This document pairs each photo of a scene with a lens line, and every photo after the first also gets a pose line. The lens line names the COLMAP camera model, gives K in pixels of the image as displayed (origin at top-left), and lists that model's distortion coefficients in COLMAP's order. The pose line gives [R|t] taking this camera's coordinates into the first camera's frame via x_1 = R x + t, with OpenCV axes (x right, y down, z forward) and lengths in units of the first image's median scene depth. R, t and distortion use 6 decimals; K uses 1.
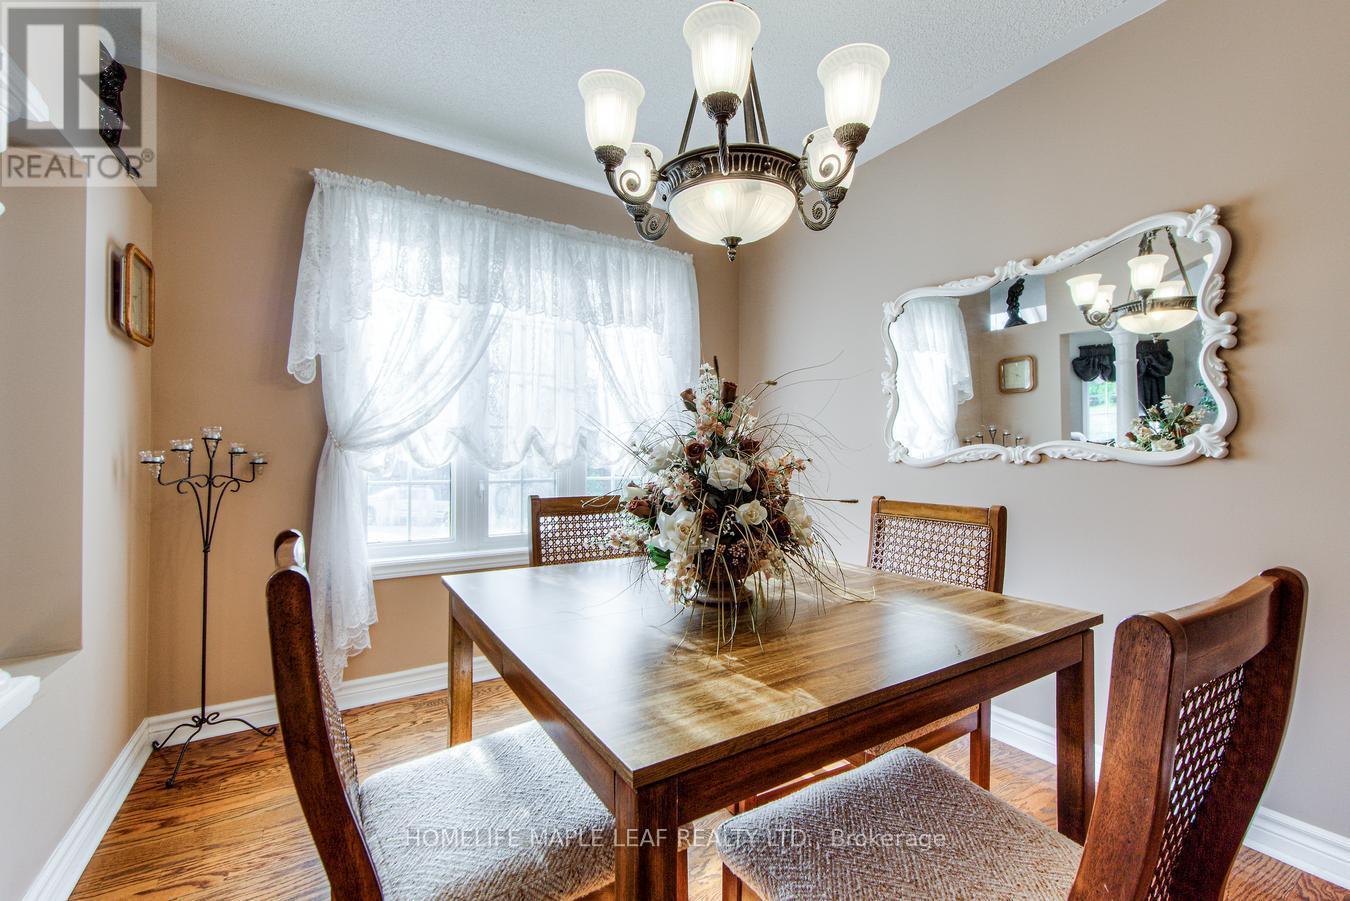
lens RADIAL K [[567.6, 0, 675.0], [0, 567.6, 450.5], [0, 0, 1]] dist [0.000654, 0.000016]
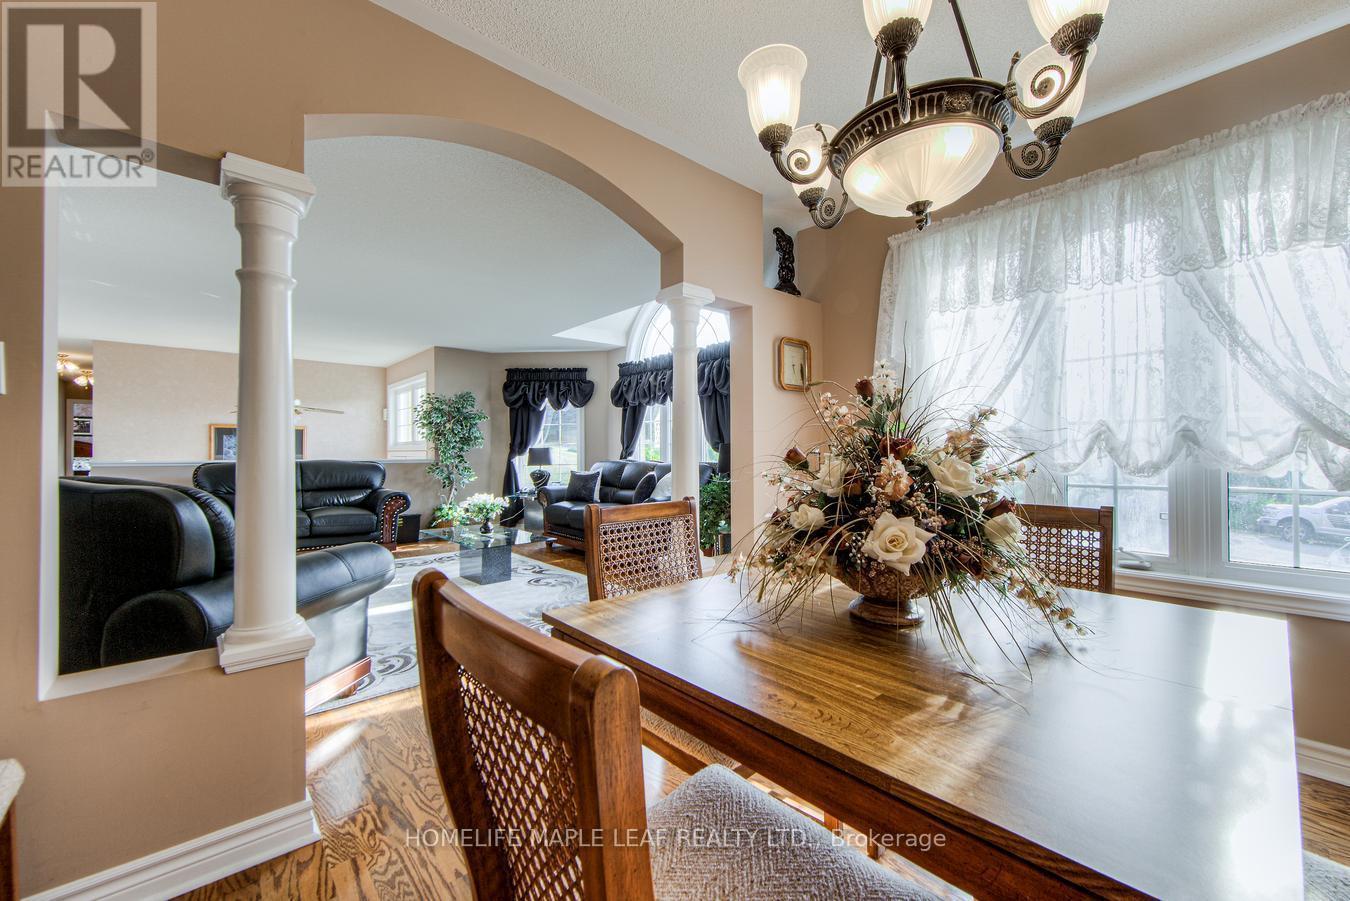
lens RADIAL K [[538.4, 0, 675.0], [0, 538.4, 450.5], [0, 0, 1]] dist [-0.002566, -0.000452]
pose [[0.152493, -0.010977, -0.988244, 0.515477], [0.010564, 0.999899, -0.009476, 0.001319], [0.988248, -0.008995, 0.152593, 0.317436]]
